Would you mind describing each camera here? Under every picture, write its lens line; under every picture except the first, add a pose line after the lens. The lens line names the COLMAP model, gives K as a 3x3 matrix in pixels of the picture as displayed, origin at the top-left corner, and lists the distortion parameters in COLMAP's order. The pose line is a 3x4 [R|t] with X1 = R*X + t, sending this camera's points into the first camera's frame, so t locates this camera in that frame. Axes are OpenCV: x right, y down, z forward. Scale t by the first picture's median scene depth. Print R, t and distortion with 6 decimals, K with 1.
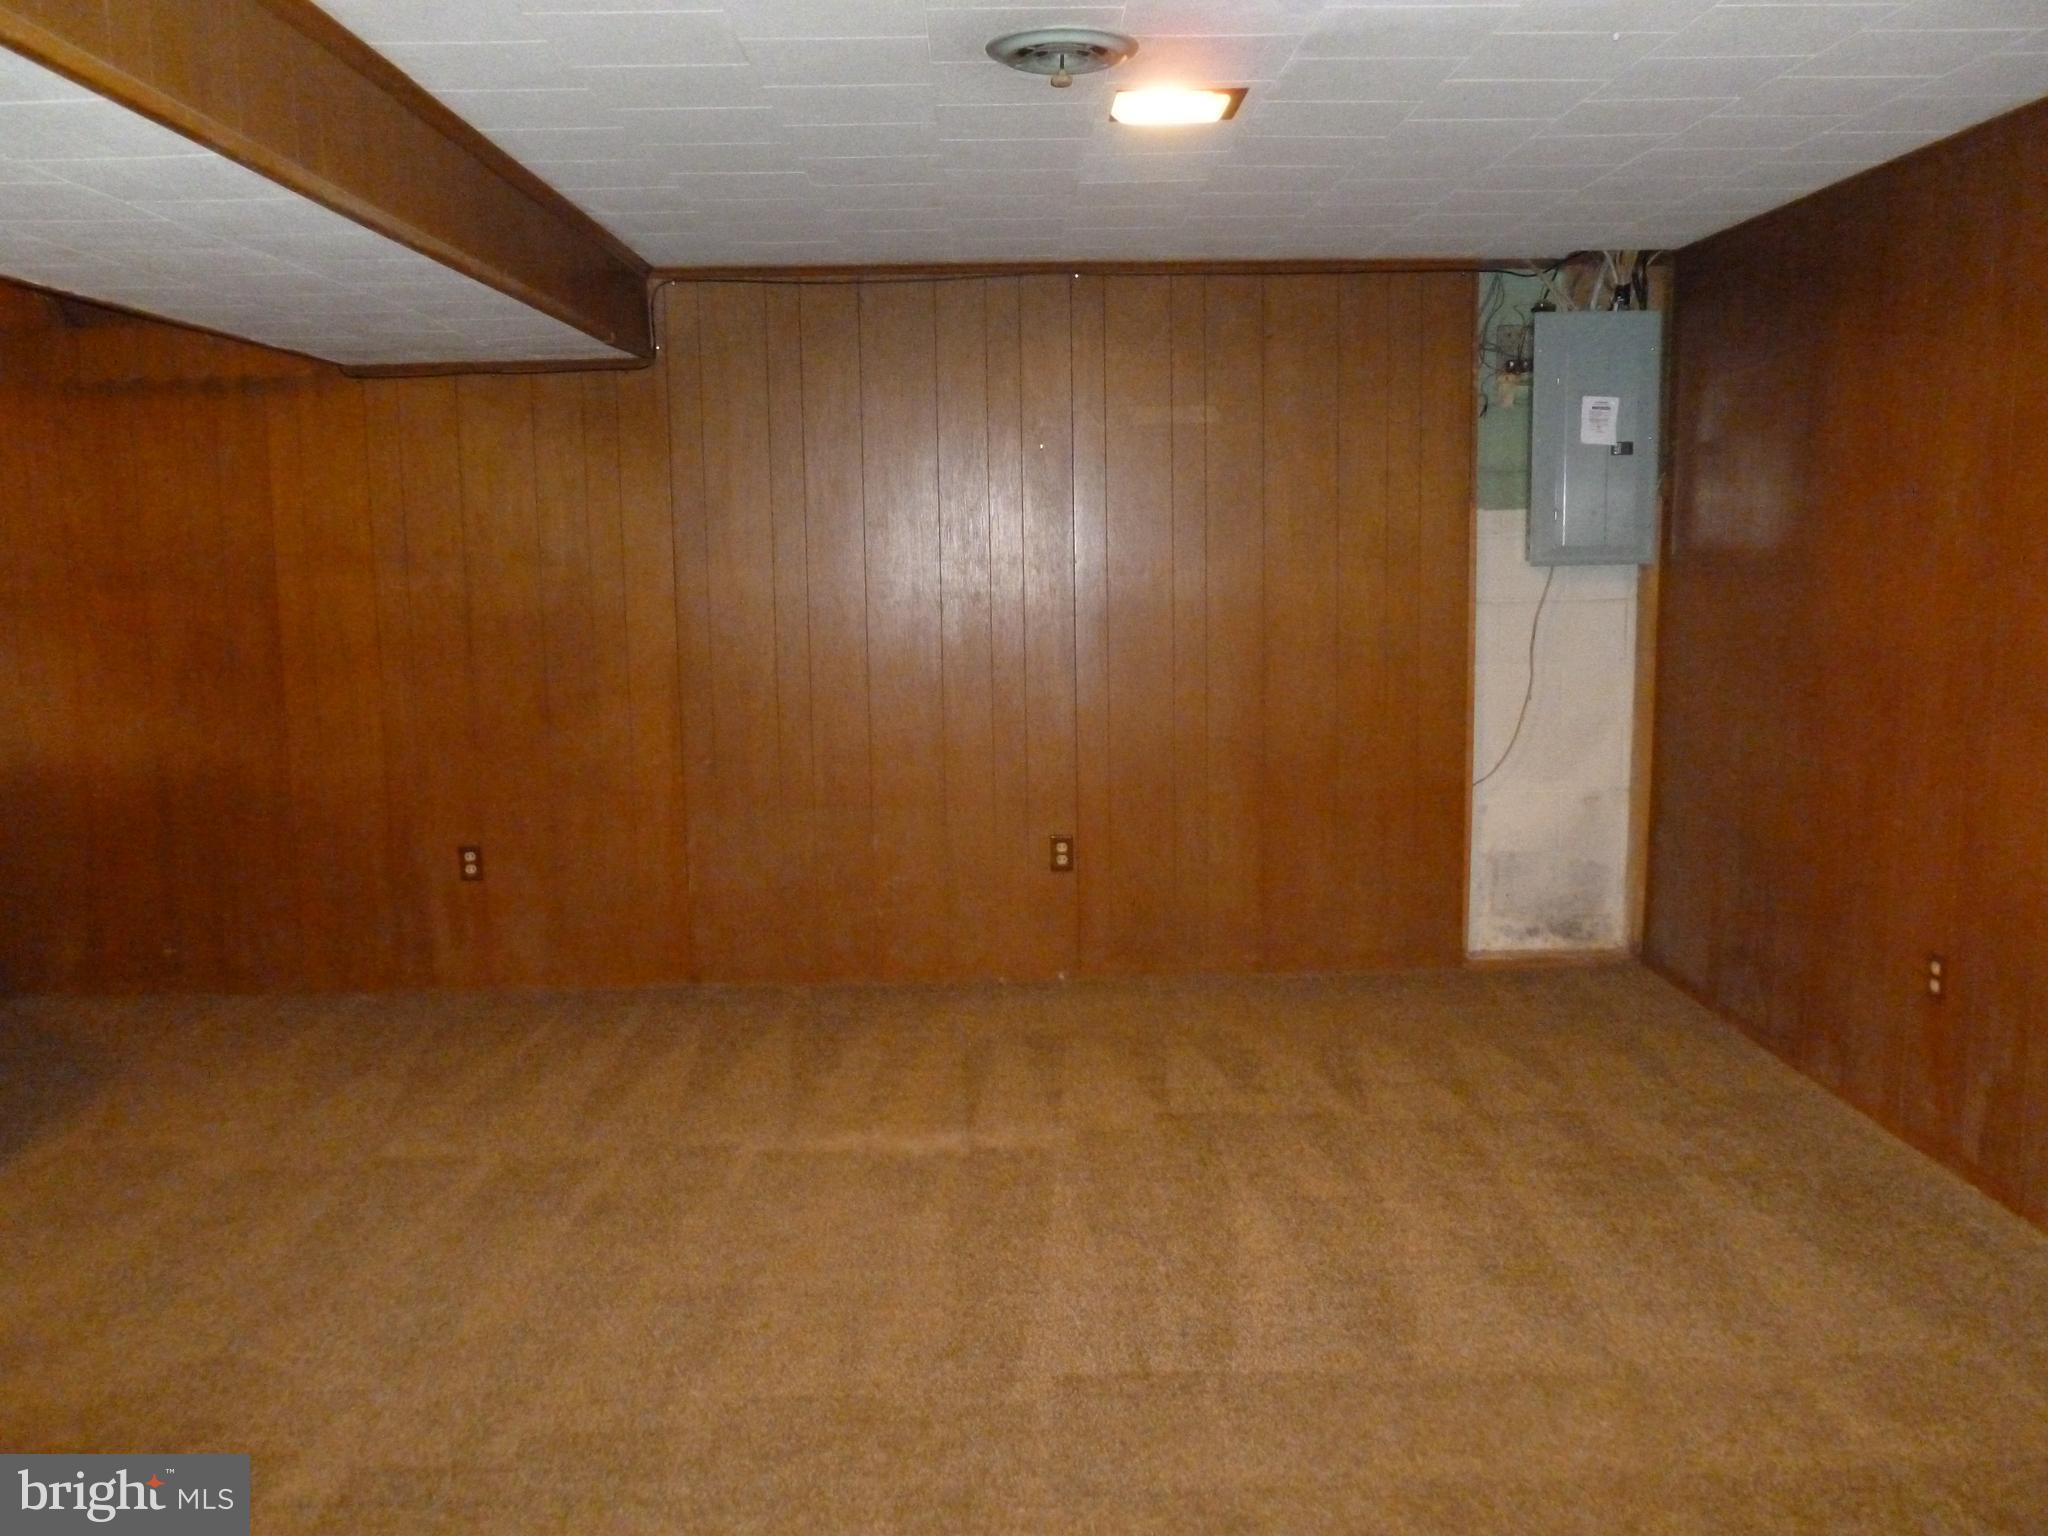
lens RADIAL K [[1746.2, 0, 1021.7], [0, 1746.2, 771.2], [0, 0, 1]] dist [-0.024331, -0.013886]
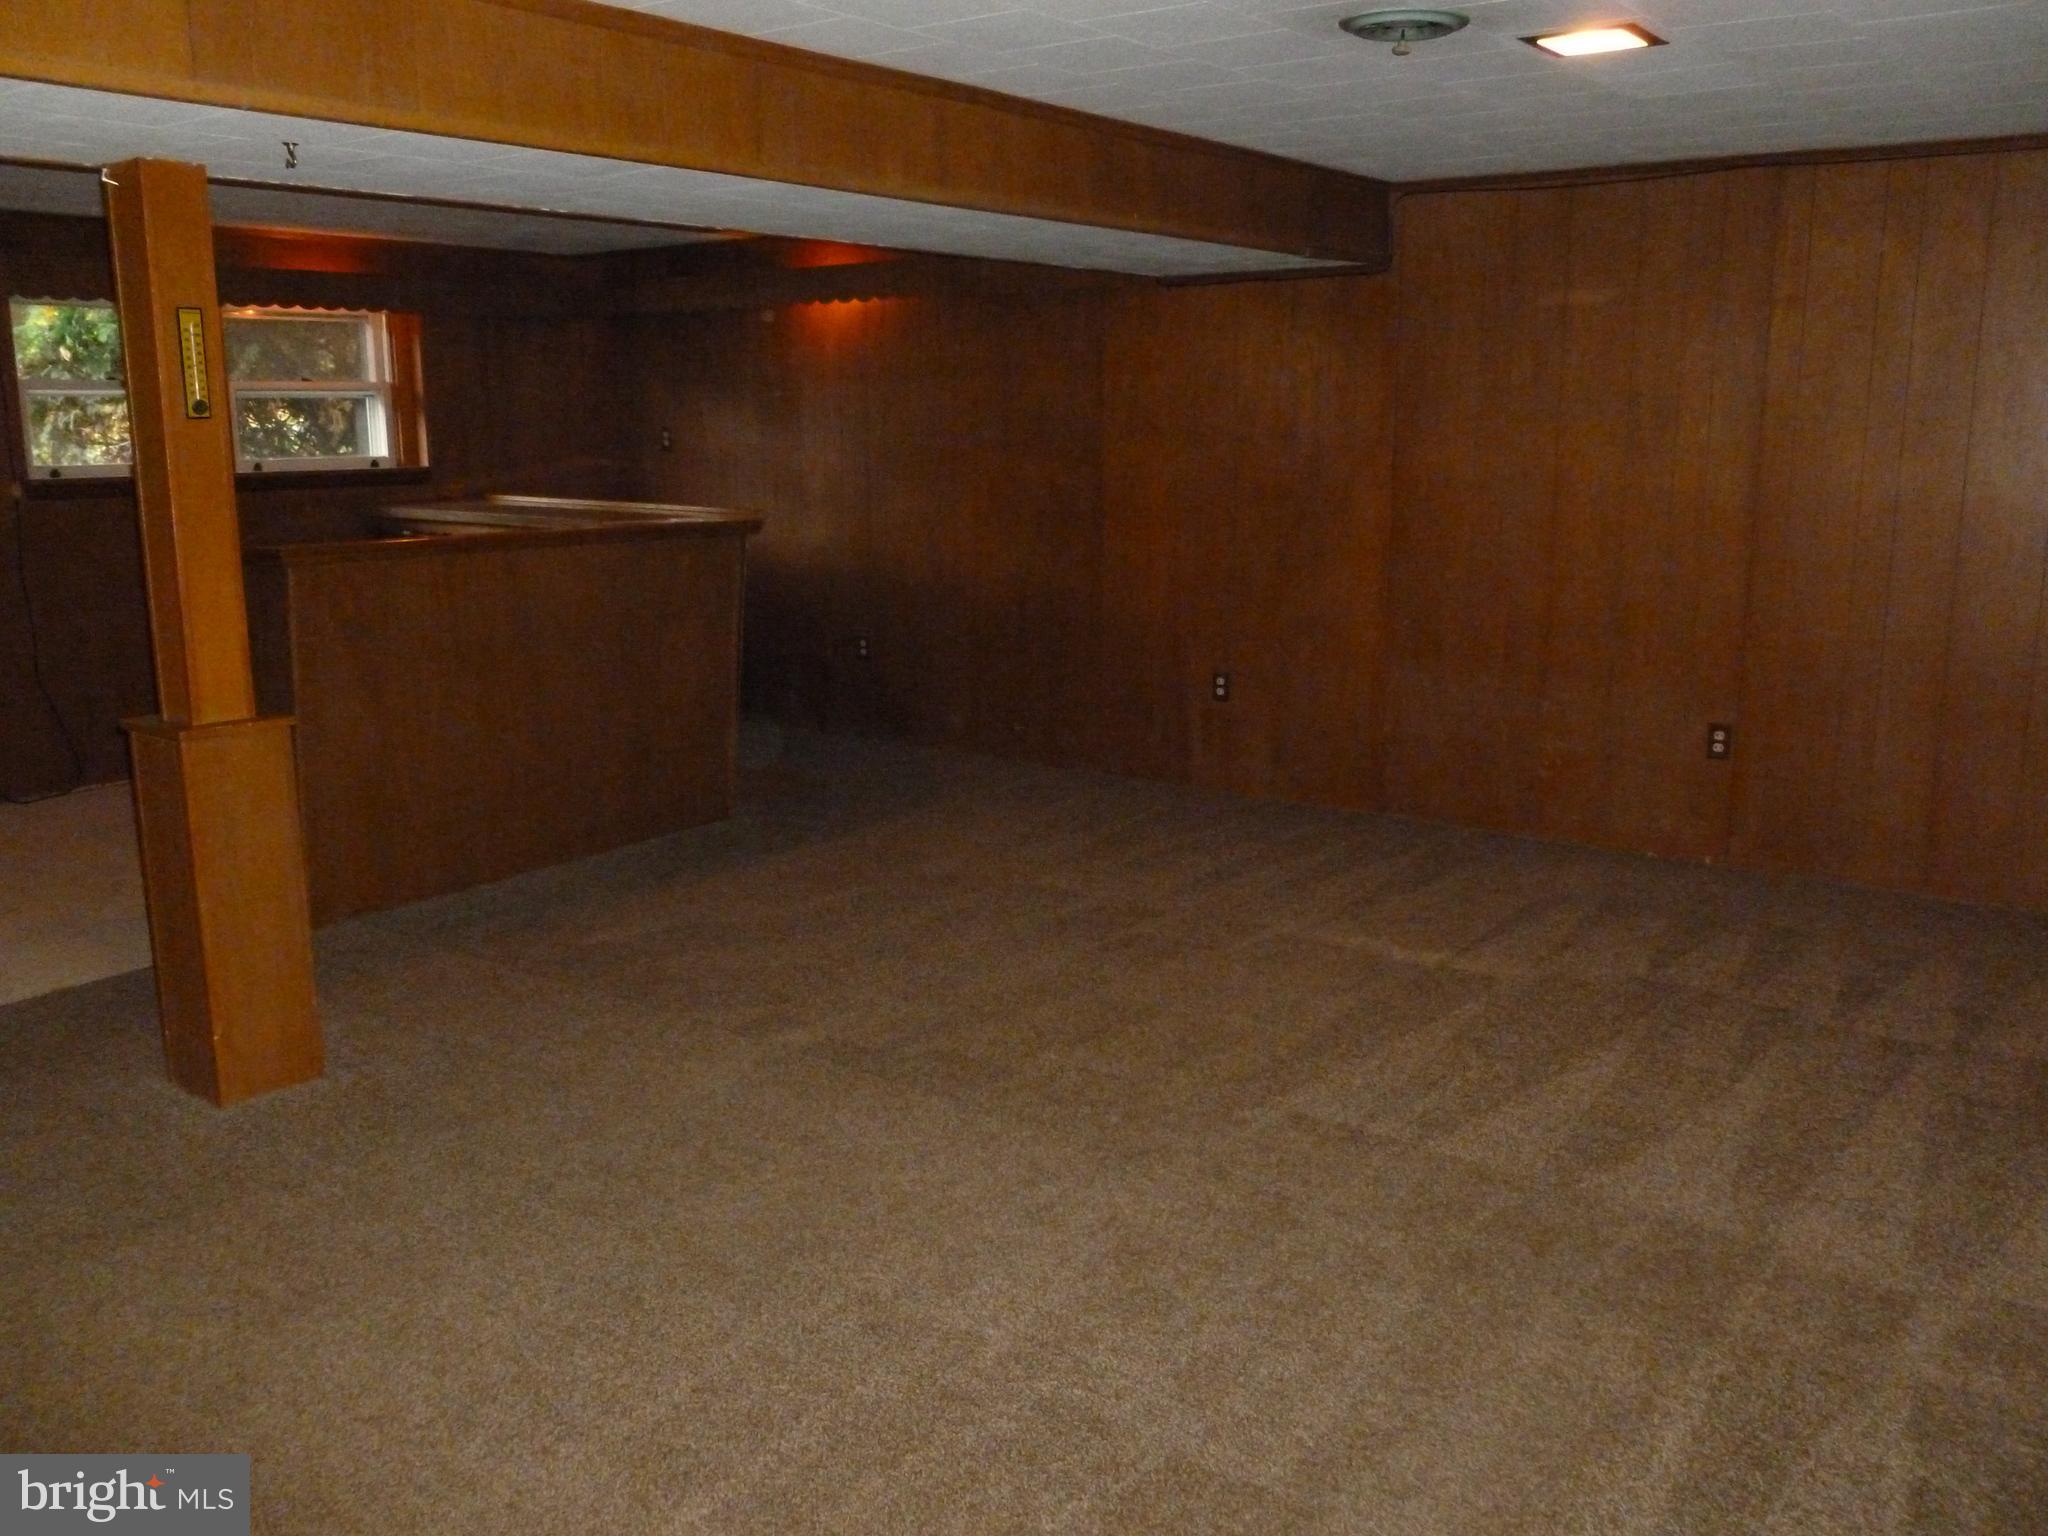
lens RADIAL K [[1746.2, 0, 1031.7], [0, 1746.2, 766.6], [0, 0, 1]] dist [-0.024331, -0.013886]
pose [[0.789243, 0.137997, -0.598375, 0.394788], [-0.093904, 0.990084, 0.104476, -0.008504], [0.606859, -0.026267, 0.794376, -0.069650]]
